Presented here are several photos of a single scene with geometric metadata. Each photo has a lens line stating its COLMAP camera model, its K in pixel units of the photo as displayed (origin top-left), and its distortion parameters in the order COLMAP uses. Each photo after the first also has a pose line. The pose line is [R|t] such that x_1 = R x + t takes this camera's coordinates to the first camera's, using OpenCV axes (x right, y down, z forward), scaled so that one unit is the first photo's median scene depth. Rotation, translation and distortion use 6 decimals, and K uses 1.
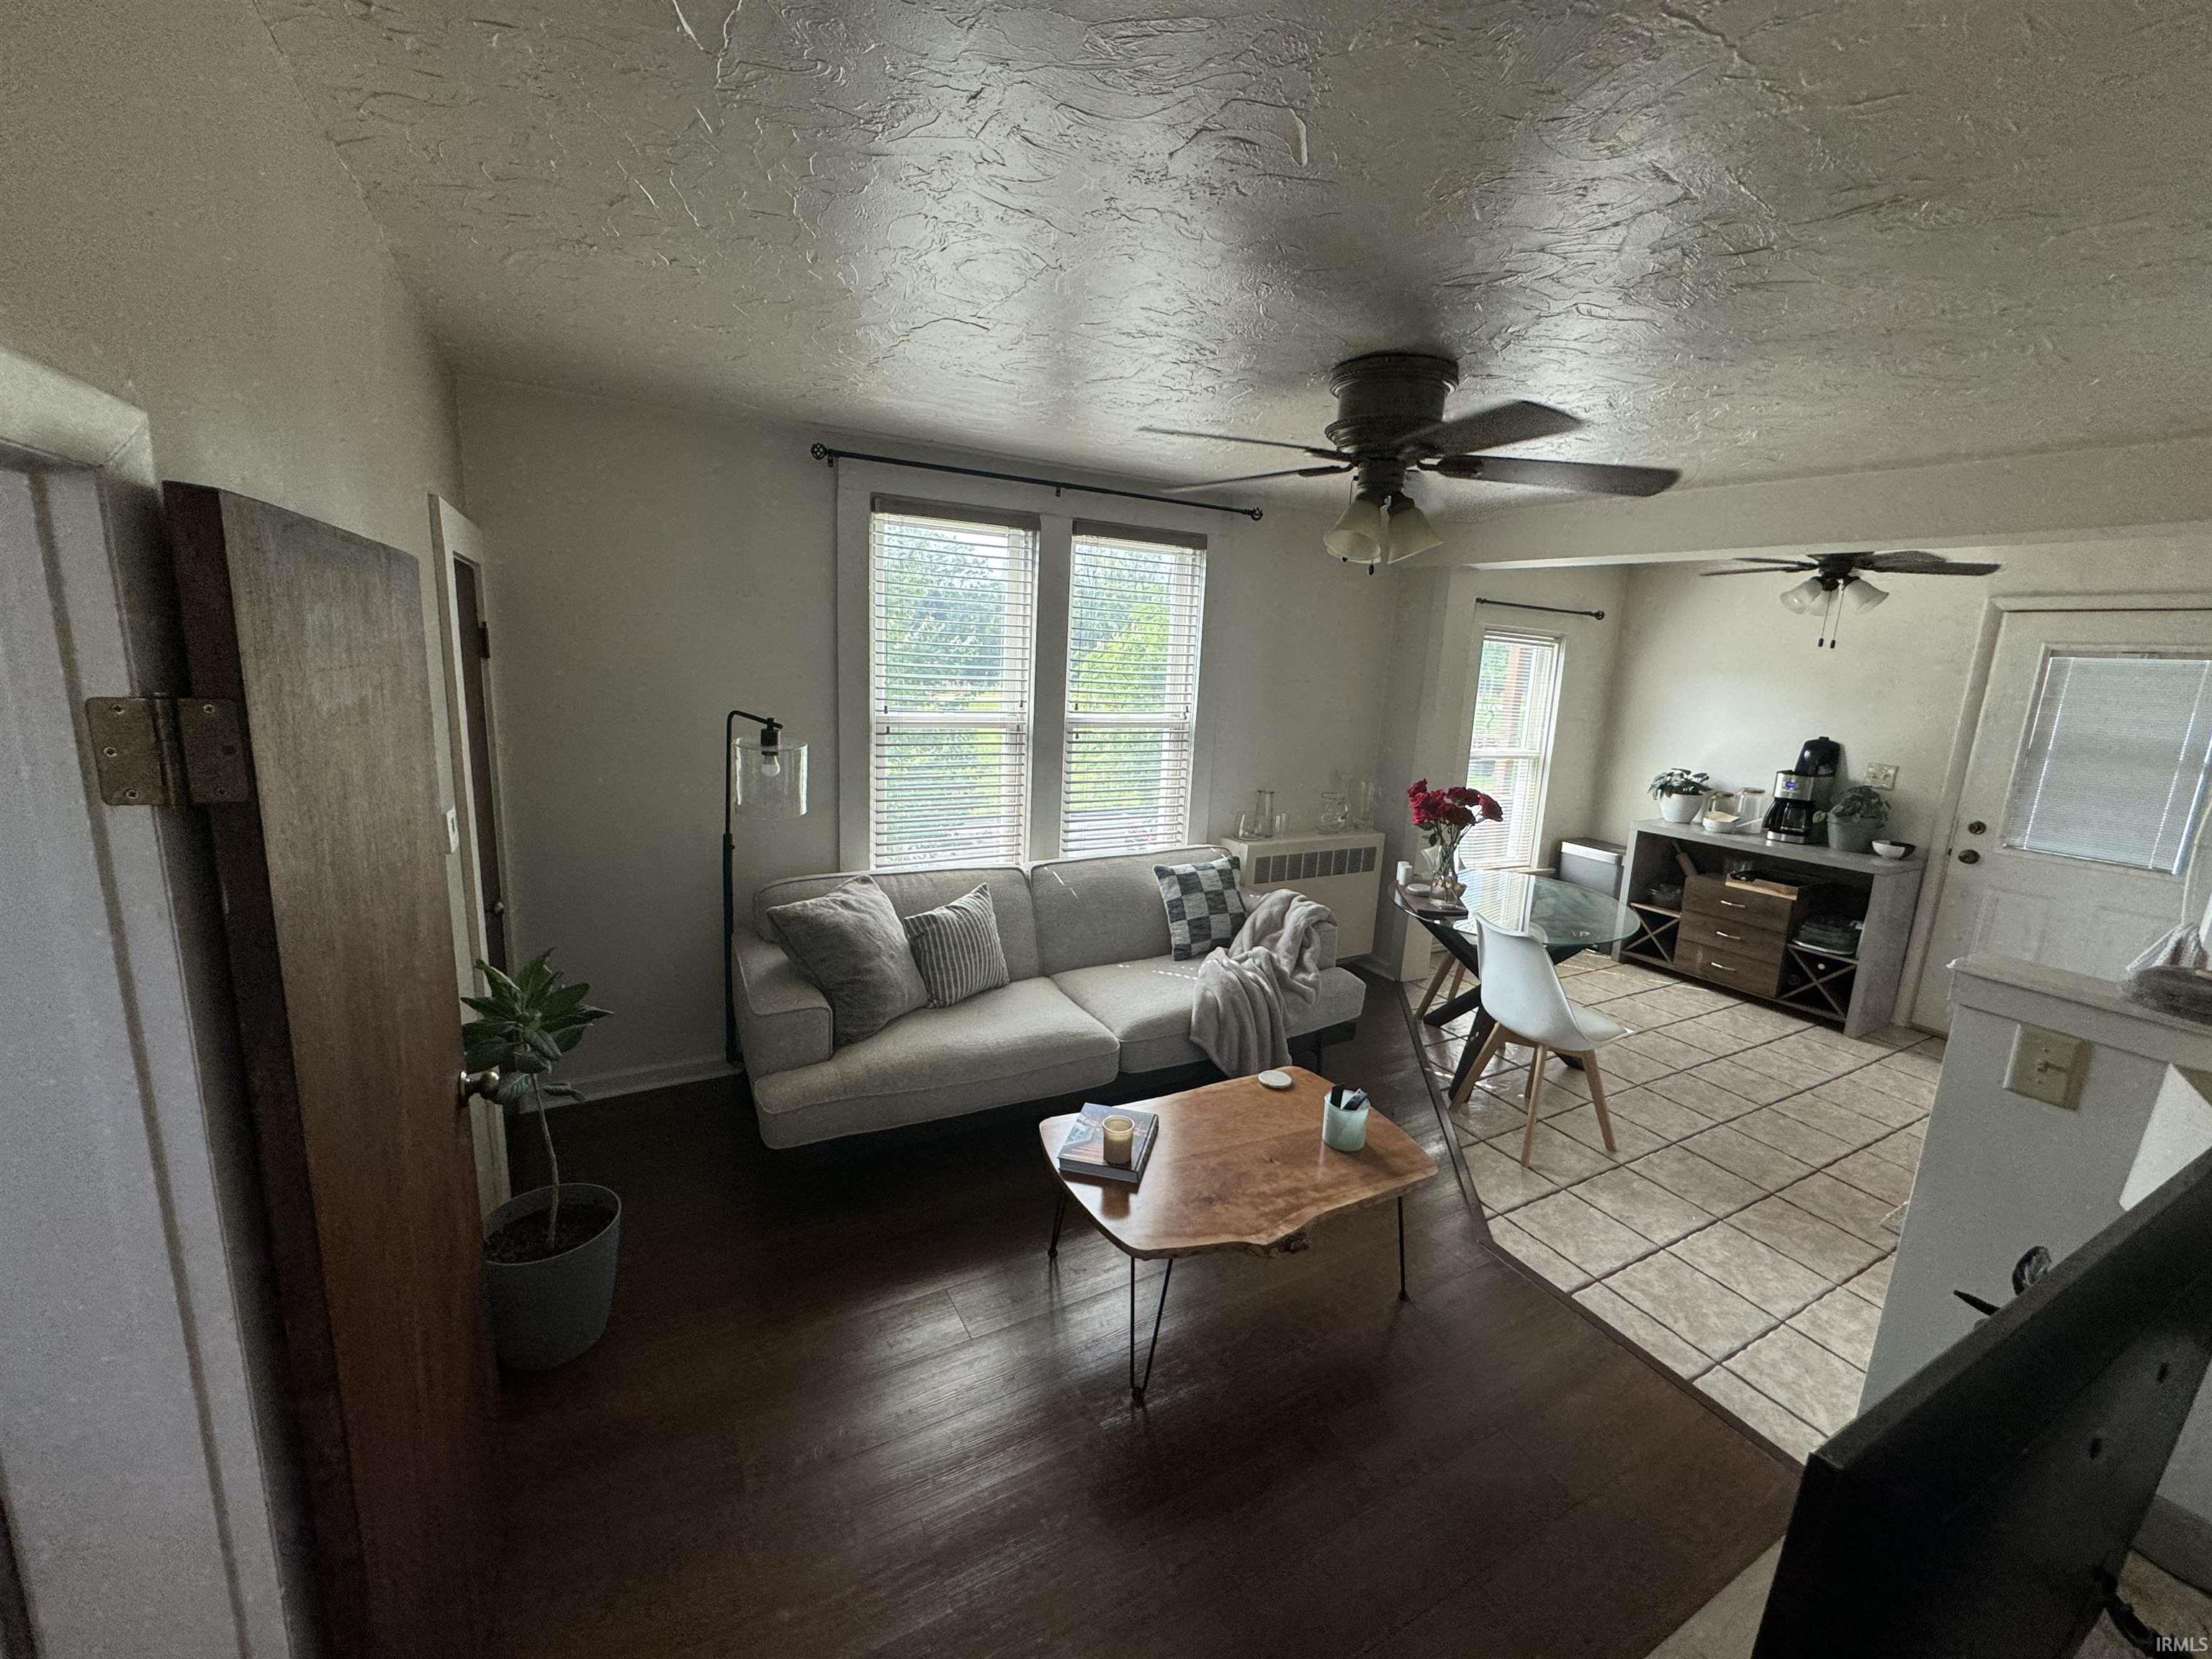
lens RADIAL K [[882.8, 0, 1111.7], [0, 882.8, 827.4], [0, 0, 1]] dist [0.000479, -0.000177]
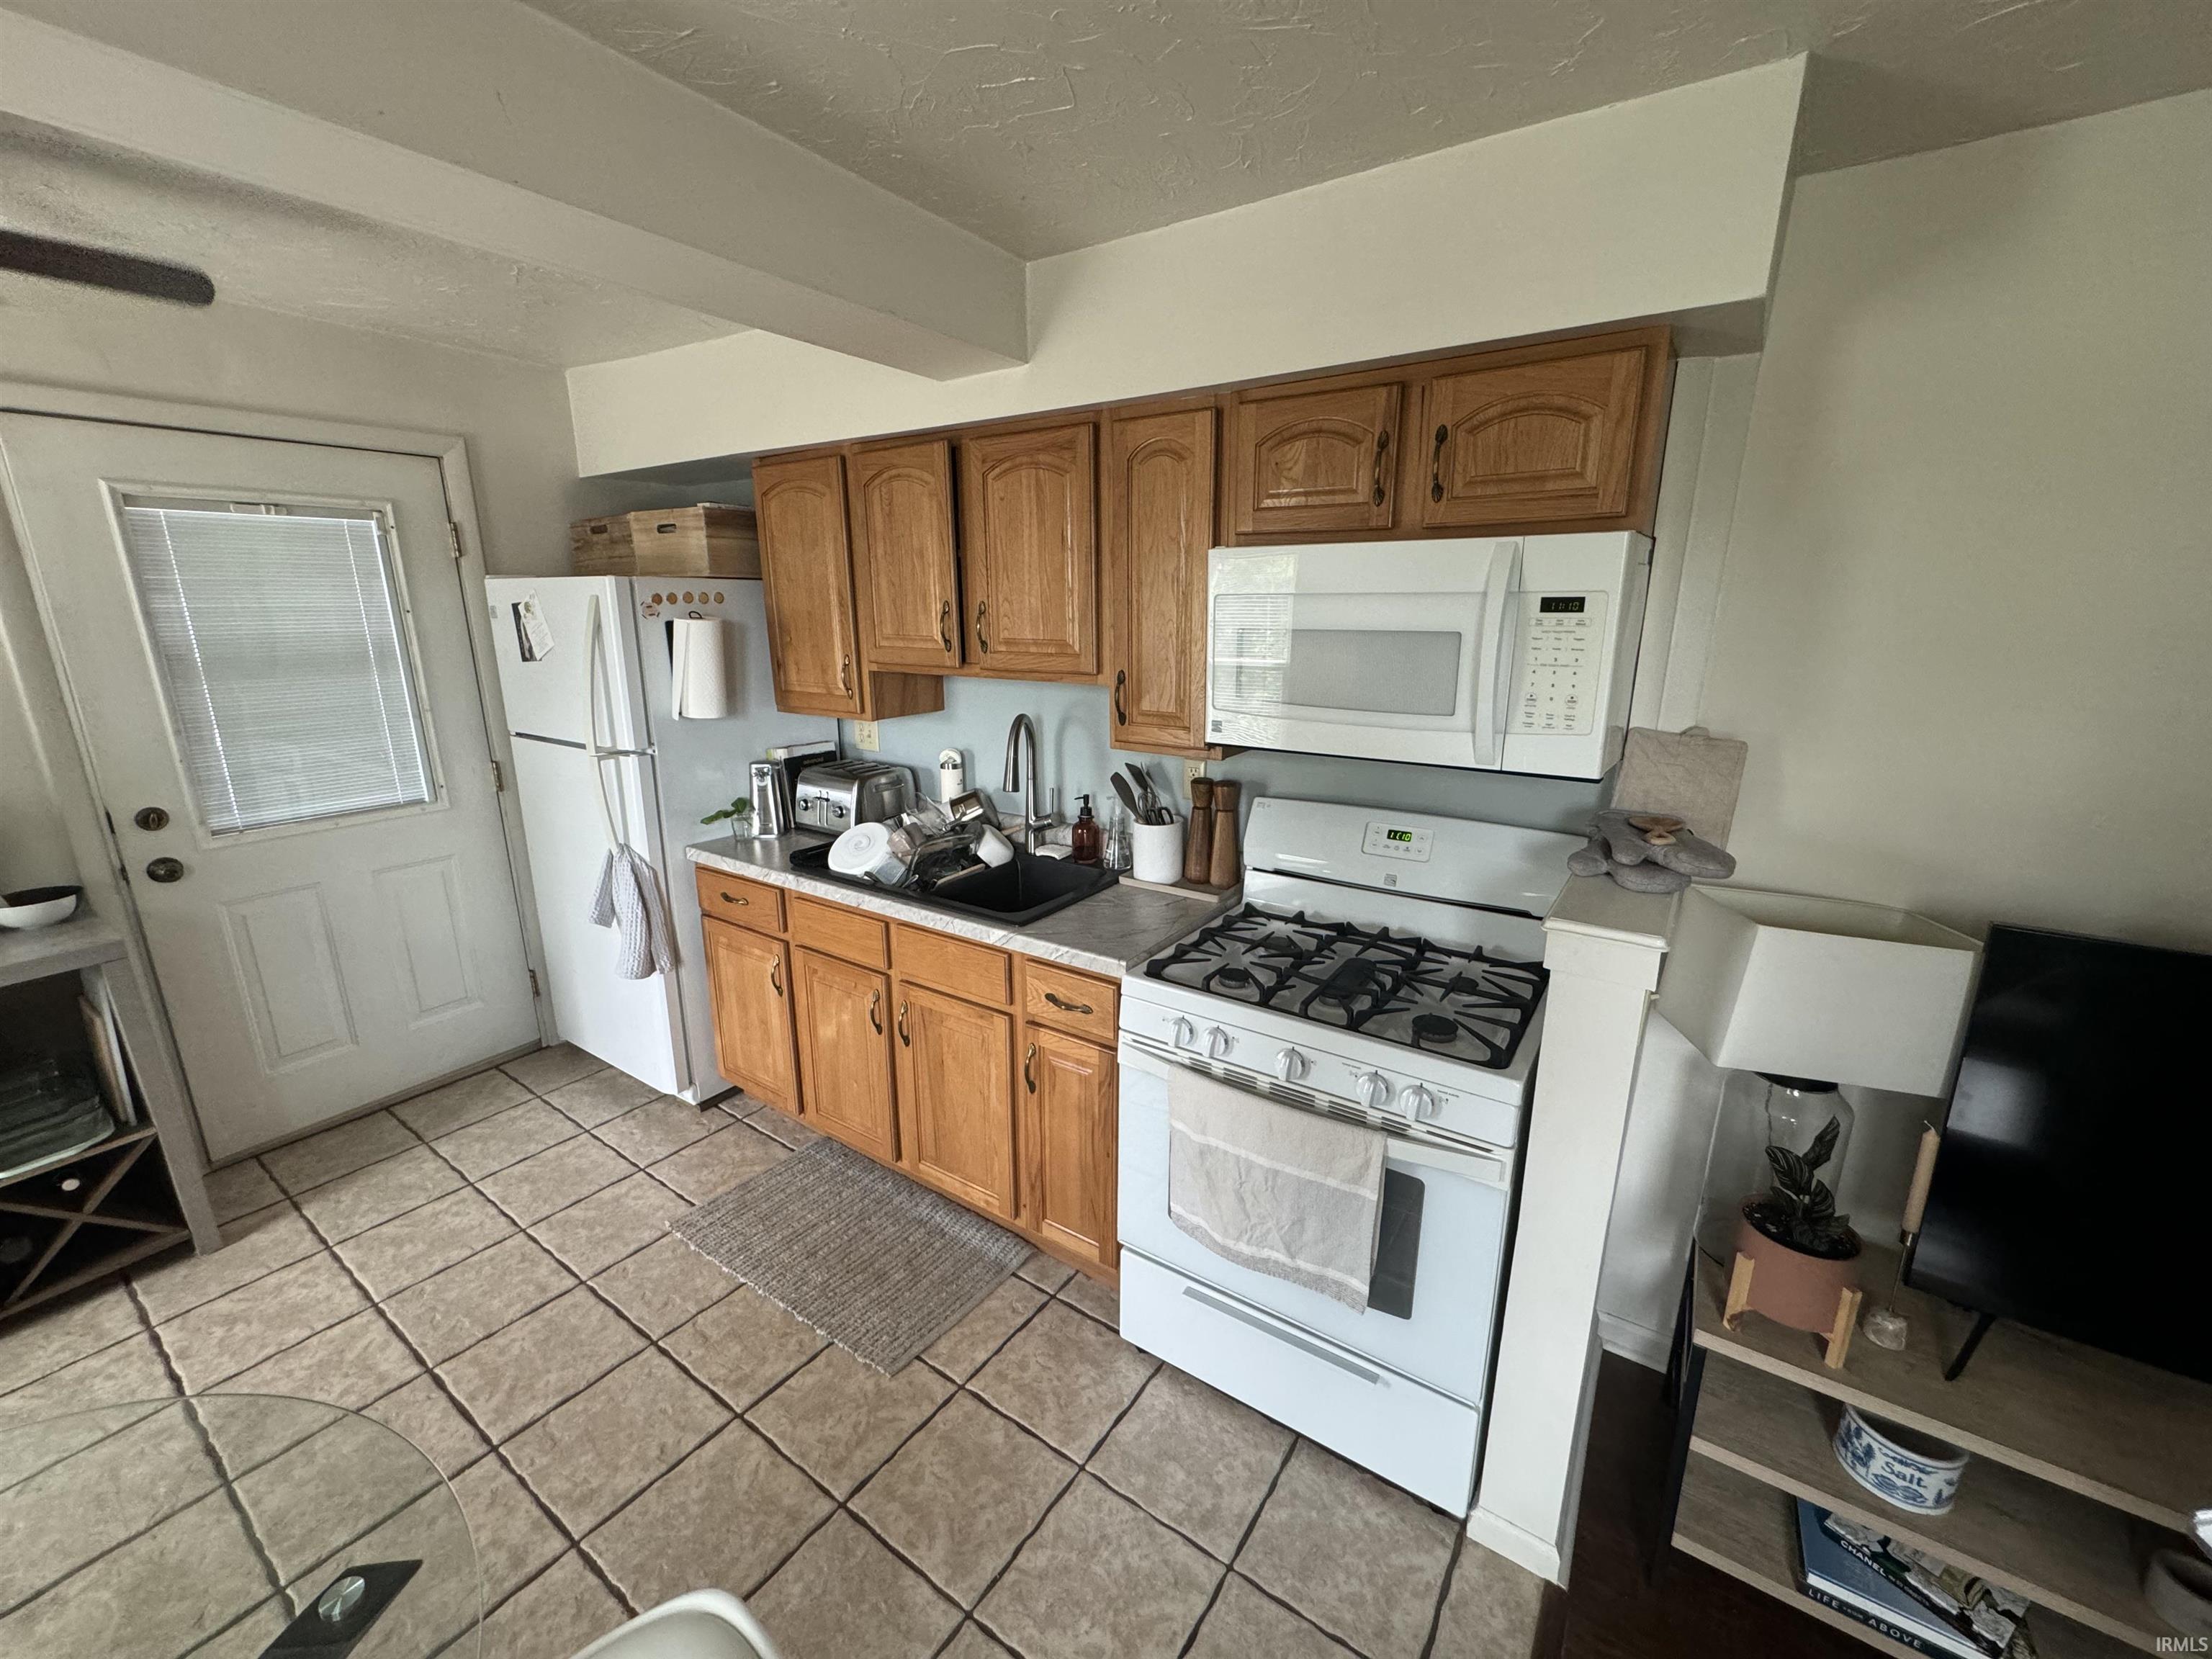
lens RADIAL K [[882.8, 0, 1110.7], [0, 882.8, 821.9], [0, 0, 1]] dist [0.000479, -0.000177]
pose [[-0.450775, -0.275827, 0.848953, 0.223212], [0.140881, 0.917158, 0.372792, -0.121411], [-0.881450, 0.287647, -0.374573, 0.669349]]
